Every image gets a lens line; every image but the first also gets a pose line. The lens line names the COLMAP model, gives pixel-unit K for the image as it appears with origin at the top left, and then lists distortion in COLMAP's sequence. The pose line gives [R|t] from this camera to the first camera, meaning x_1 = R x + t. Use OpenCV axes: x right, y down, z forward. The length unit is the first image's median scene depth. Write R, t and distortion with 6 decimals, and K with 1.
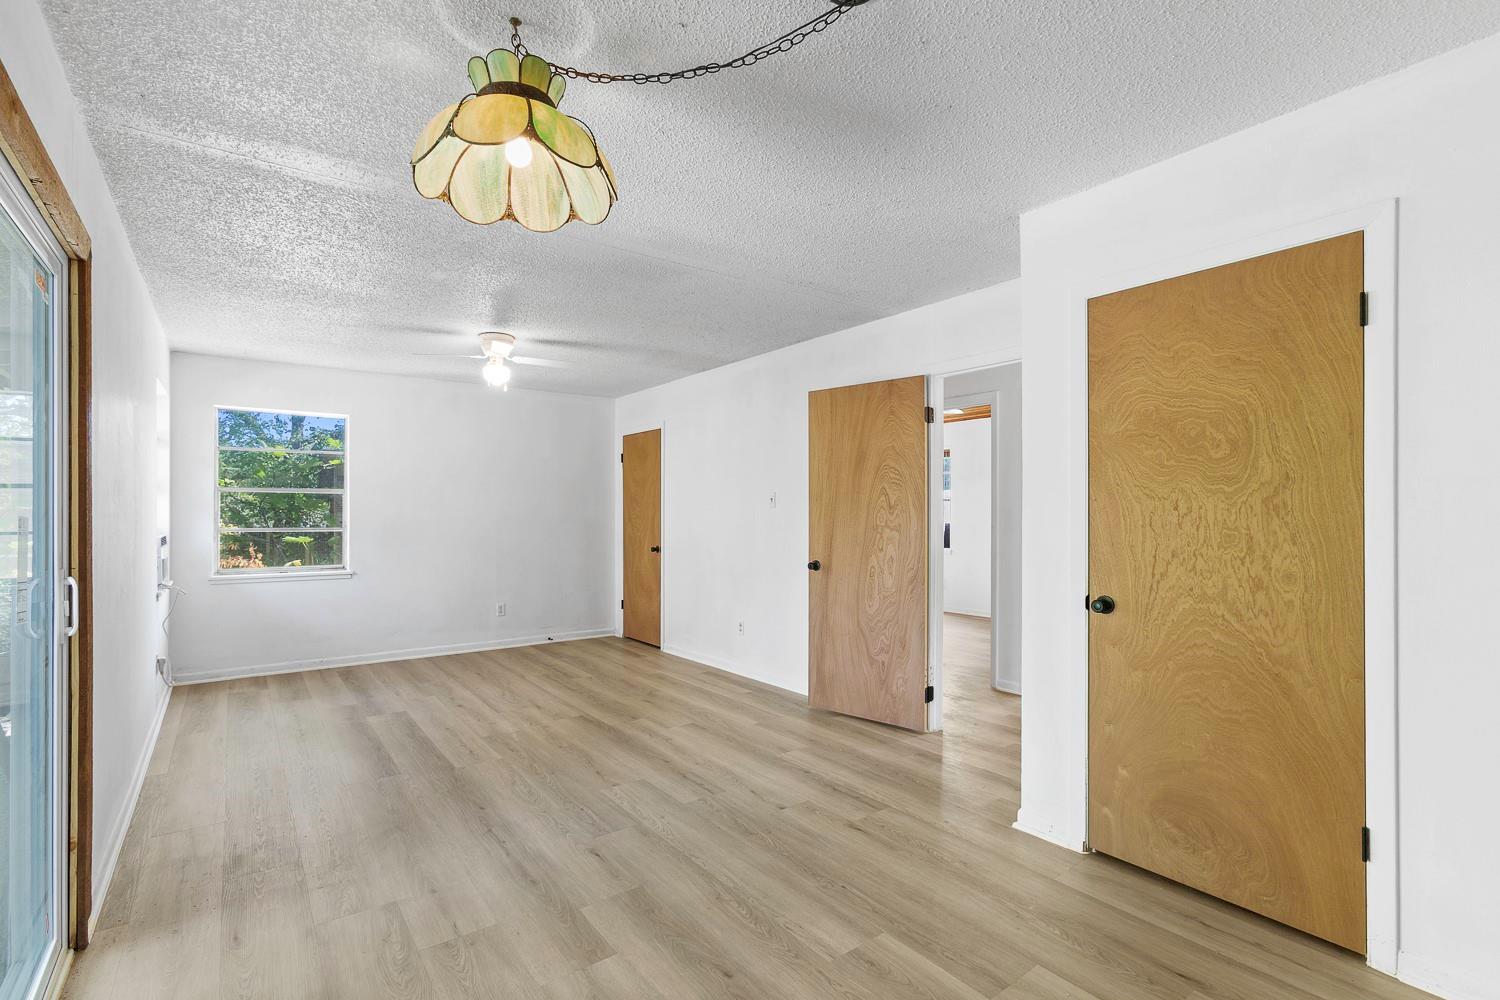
lens RADIAL K [[685.1, 0, 742.2], [0, 685.1, 507.9], [0, 0, 1]] dist [-0.009054, 0.006520]
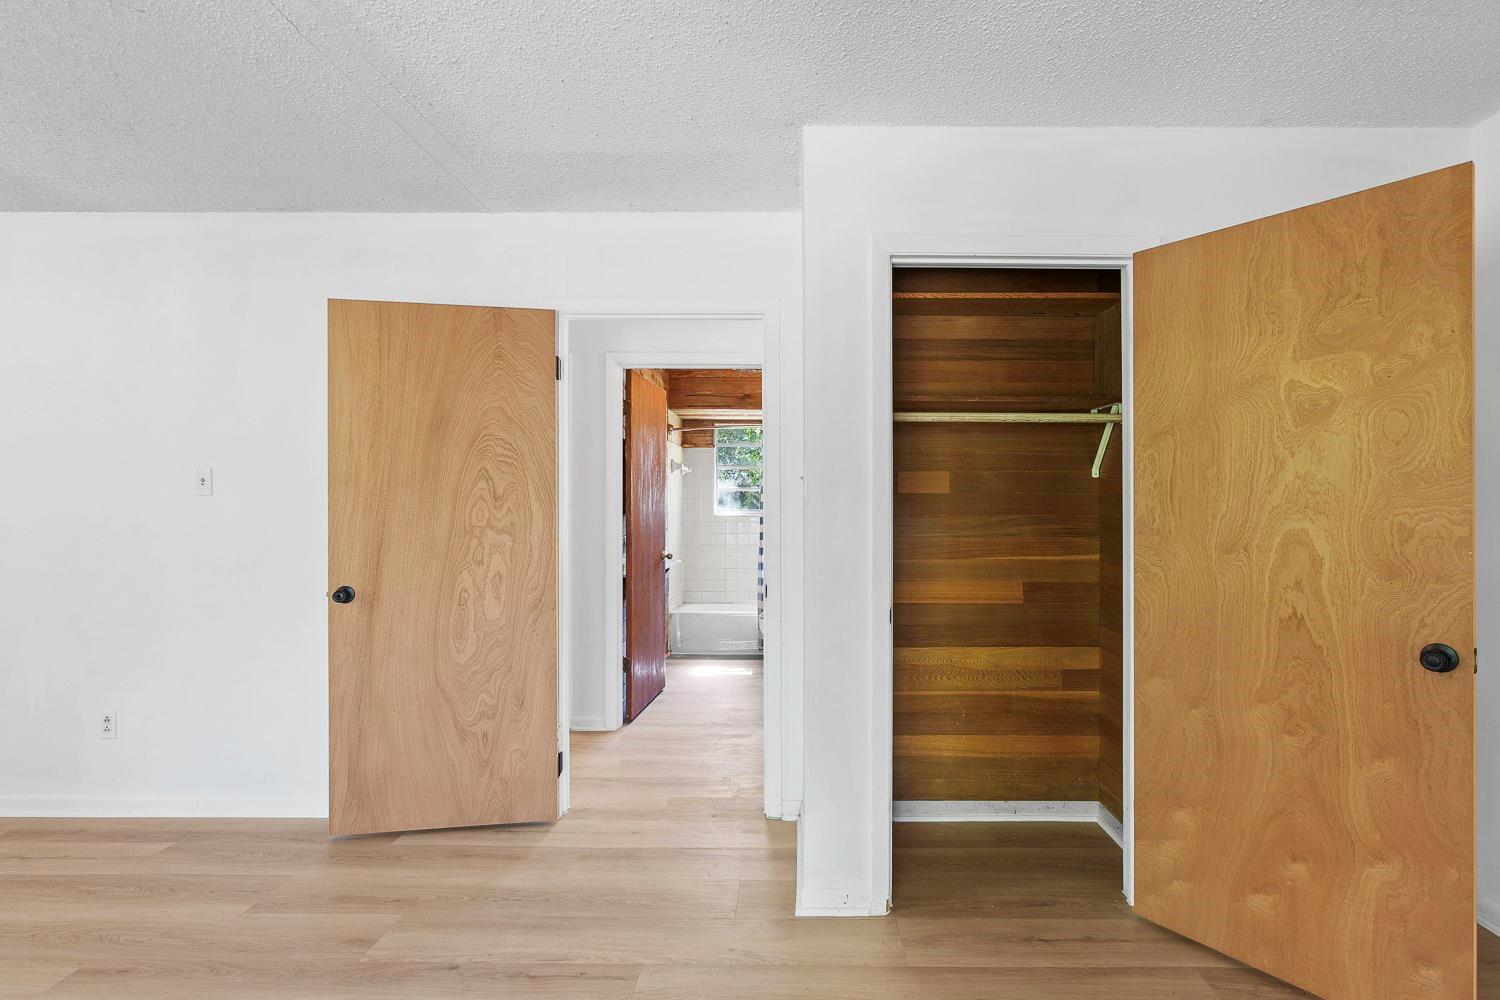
lens RADIAL K [[722.4, 0, 751.3], [0, 722.4, 504.6], [0, 0, 1]] dist [-0.005660, 0.001397]
pose [[0.597738, 0.006347, 0.801667, -0.197435], [-0.012746, 0.999918, 0.001586, 0.000841], [-0.801590, -0.011166, 0.597769, 0.378327]]
